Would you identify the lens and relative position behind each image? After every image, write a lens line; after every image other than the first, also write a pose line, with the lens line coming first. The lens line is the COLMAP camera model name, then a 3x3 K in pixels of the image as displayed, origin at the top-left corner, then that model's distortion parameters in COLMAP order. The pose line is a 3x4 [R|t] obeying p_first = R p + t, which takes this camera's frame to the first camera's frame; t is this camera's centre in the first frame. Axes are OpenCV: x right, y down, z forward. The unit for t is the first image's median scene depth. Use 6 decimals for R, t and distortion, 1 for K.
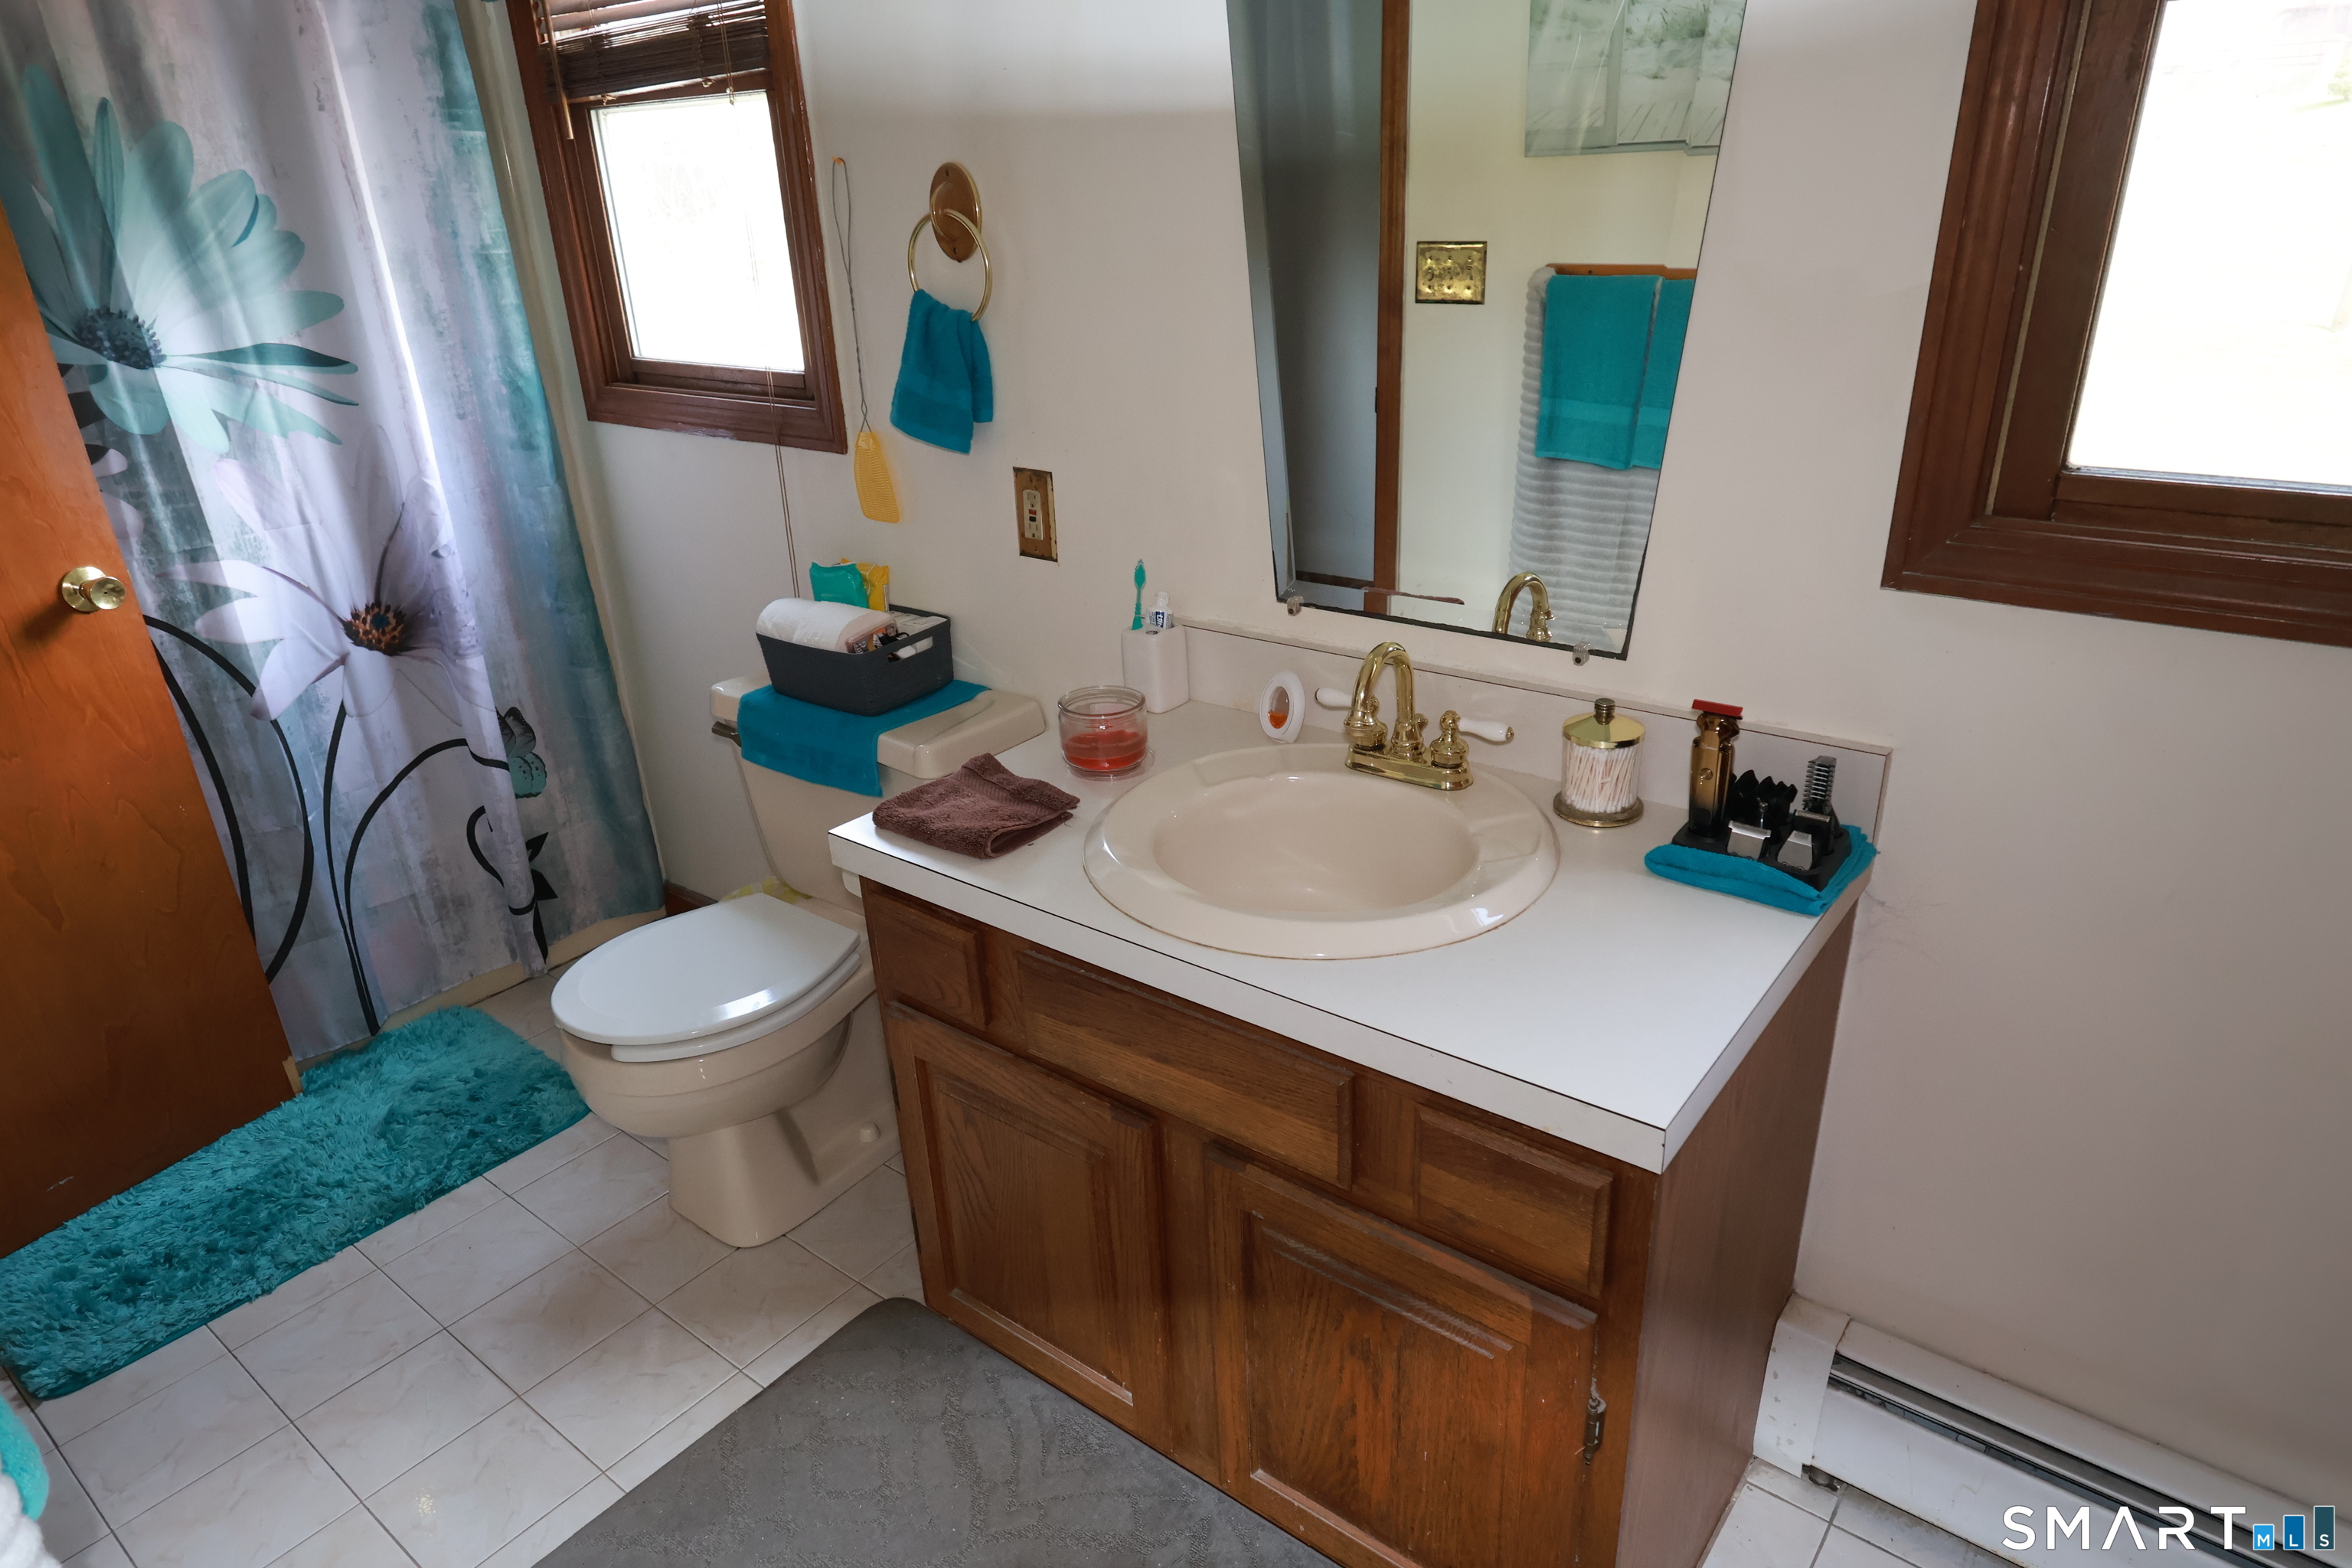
lens RADIAL K [[1429.0, 0, 1176.6], [0, 1429.0, 786.1], [0, 0, 1]] dist [0.004769, -0.001564]
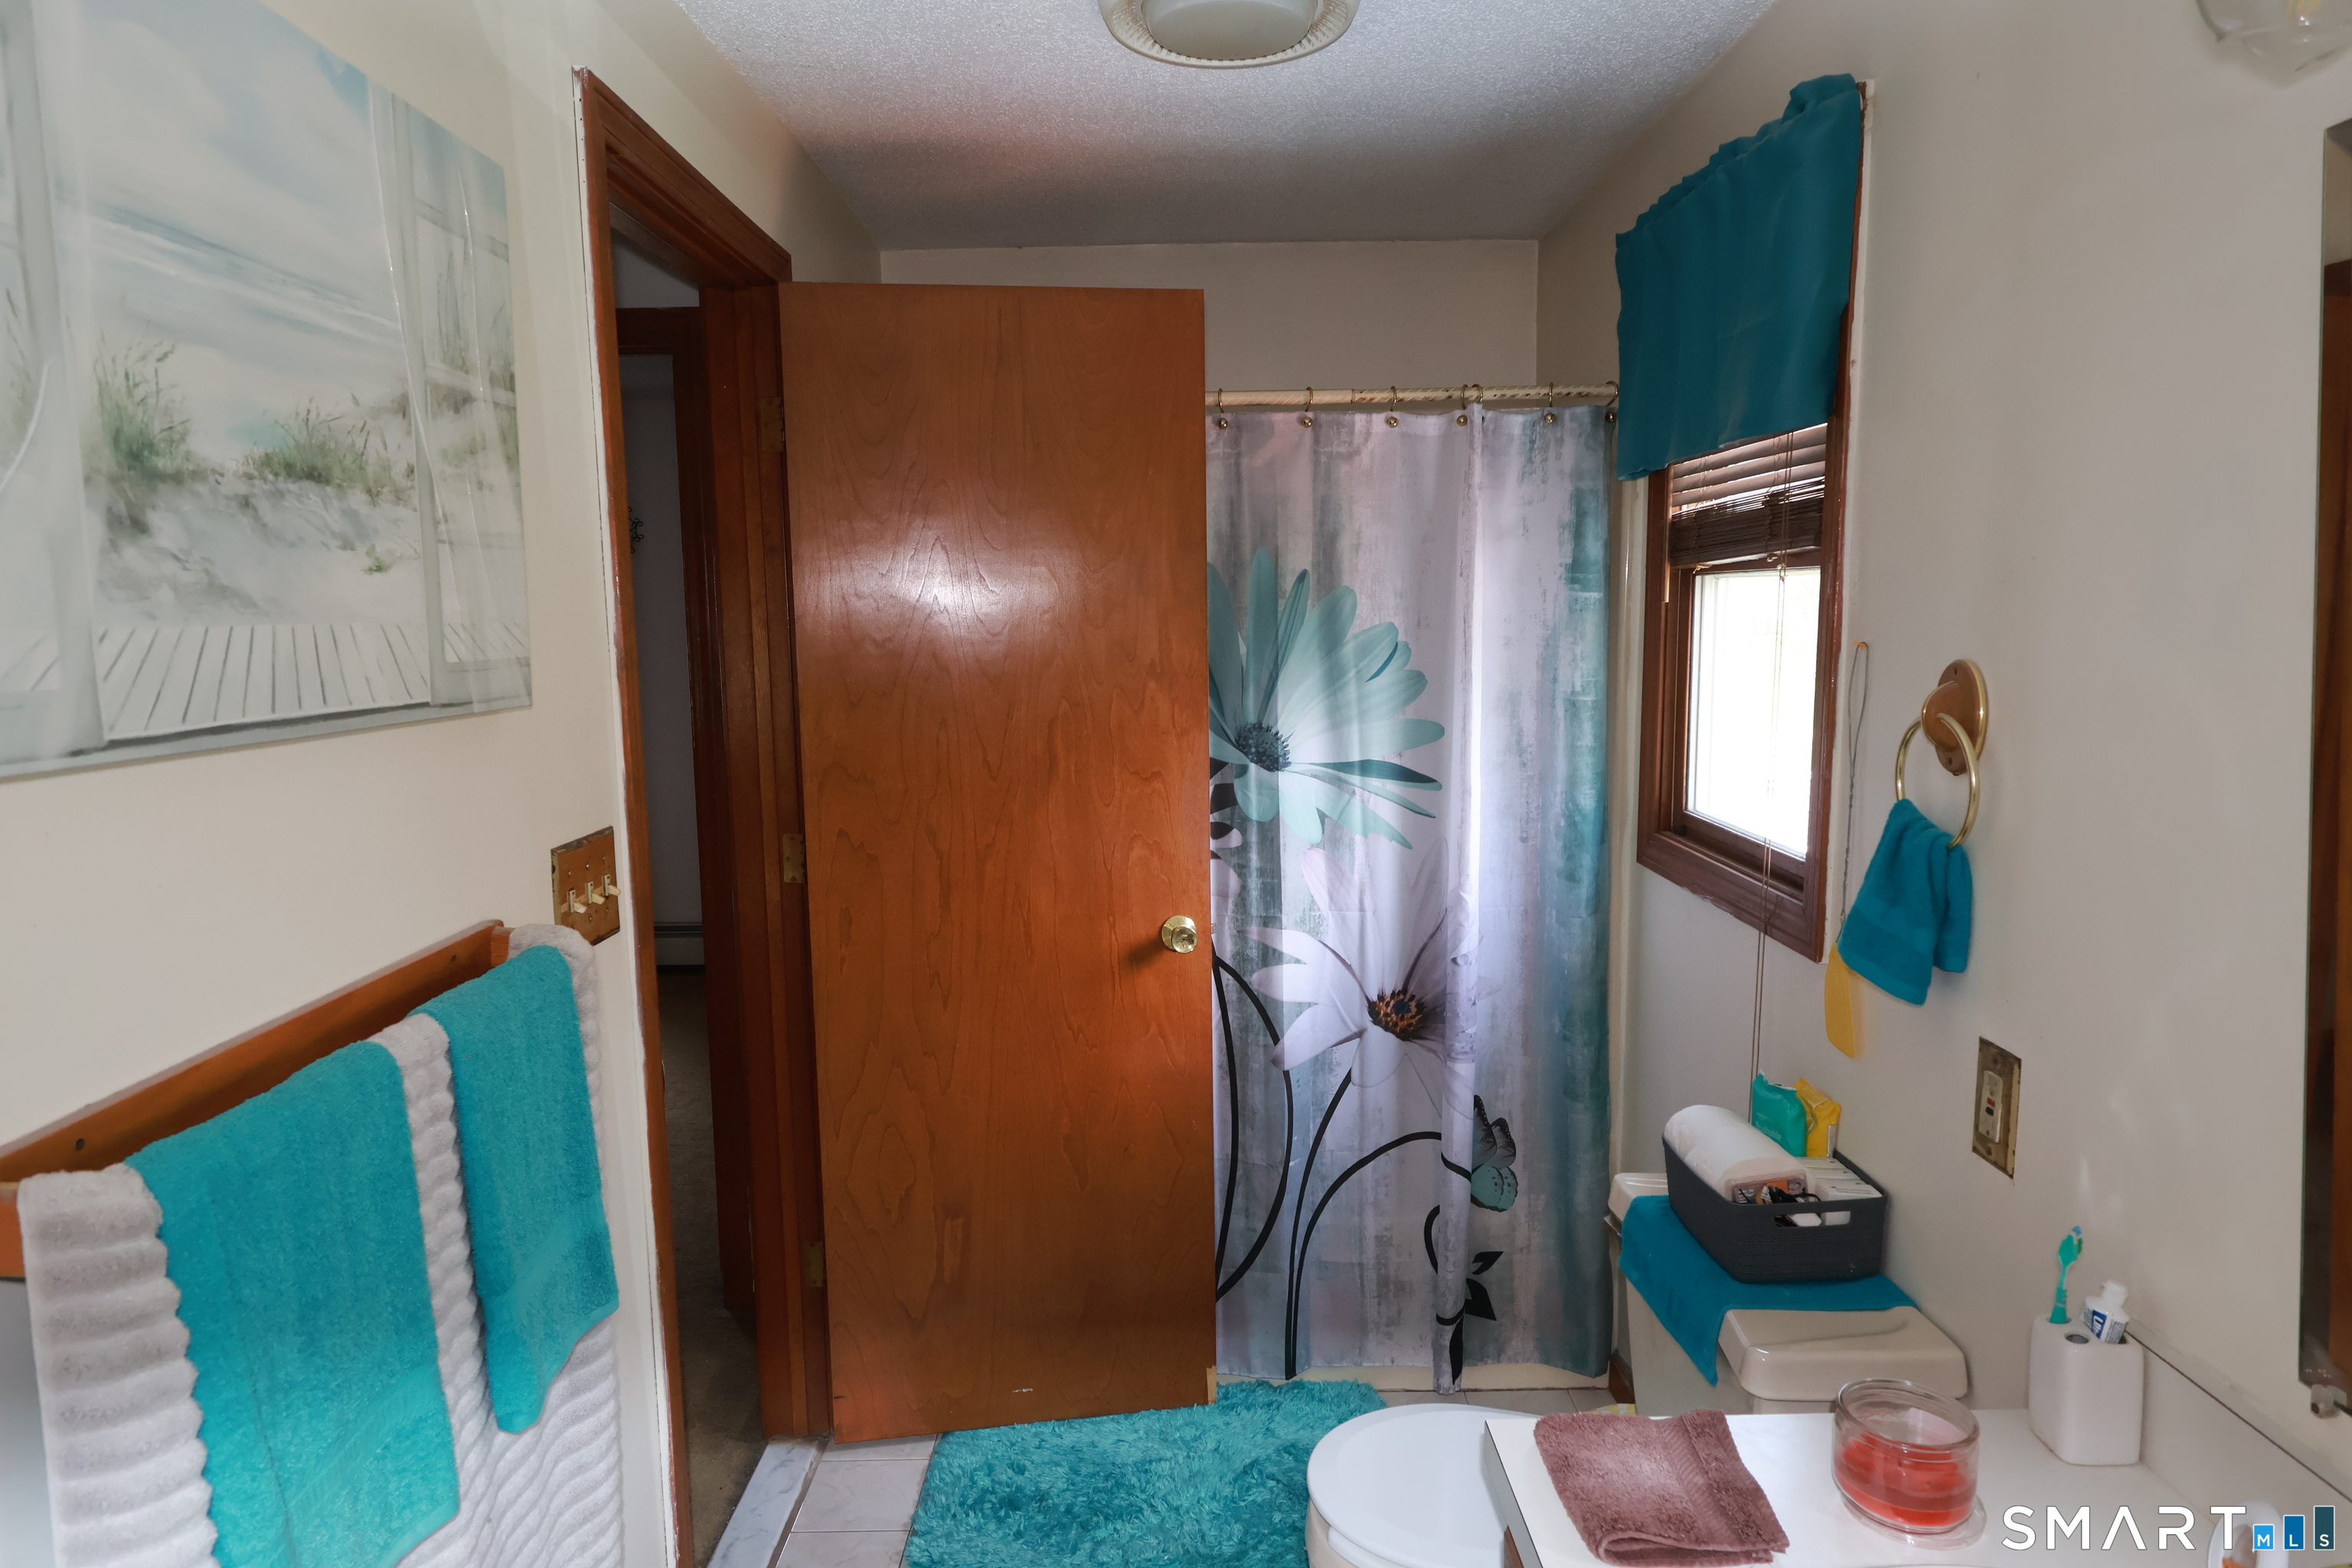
lens RADIAL K [[1429.0, 0, 1176.1], [0, 1429.0, 786.1], [0, 0, 1]] dist [0.004769, -0.001564]
pose [[0.620323, 0.129141, -0.773642, 0.166315], [-0.320622, 0.941930, -0.099849, -0.120317], [0.715822, 0.309986, 0.625706, 0.162999]]
